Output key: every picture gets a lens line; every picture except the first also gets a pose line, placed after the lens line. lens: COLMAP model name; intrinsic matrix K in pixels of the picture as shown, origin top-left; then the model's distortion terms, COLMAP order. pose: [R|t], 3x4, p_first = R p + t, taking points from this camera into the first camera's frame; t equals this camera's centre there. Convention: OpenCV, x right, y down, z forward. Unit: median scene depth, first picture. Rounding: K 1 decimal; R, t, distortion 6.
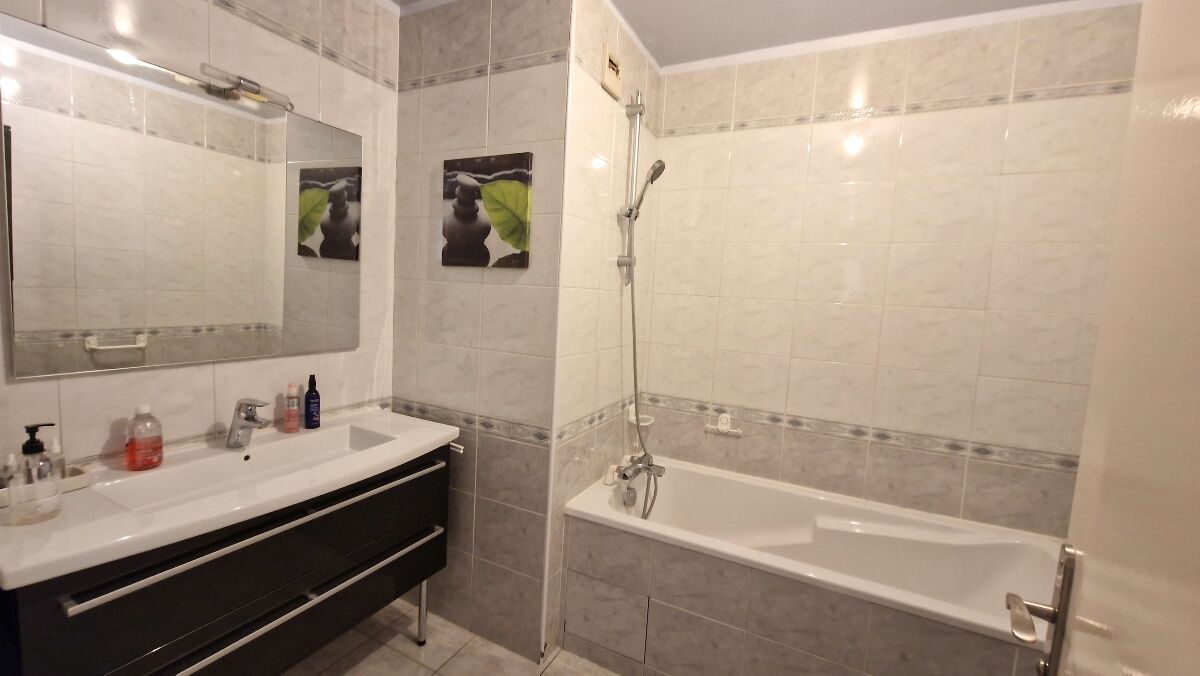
lens RADIAL K [[480.7, 0, 597.2], [0, 480.7, 335.1], [0, 0, 1]] dist [0.000999, -0.002149]
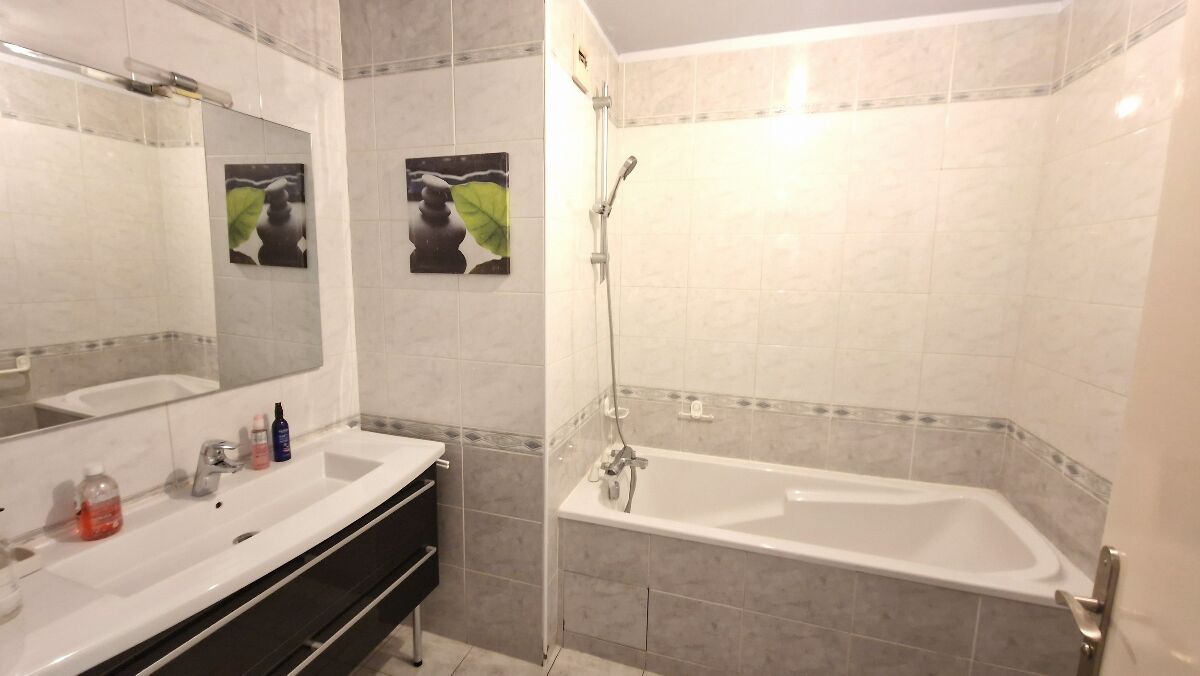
lens RADIAL K [[480.7, 0, 597.2], [0, 480.7, 335.1], [0, 0, 1]] dist [0.000999, -0.002149]
pose [[0.987622, -0.059821, 0.145000, -0.109841], [0.052062, 0.997031, 0.056727, -0.059330], [-0.147963, -0.048476, 0.987804, 0.017862]]
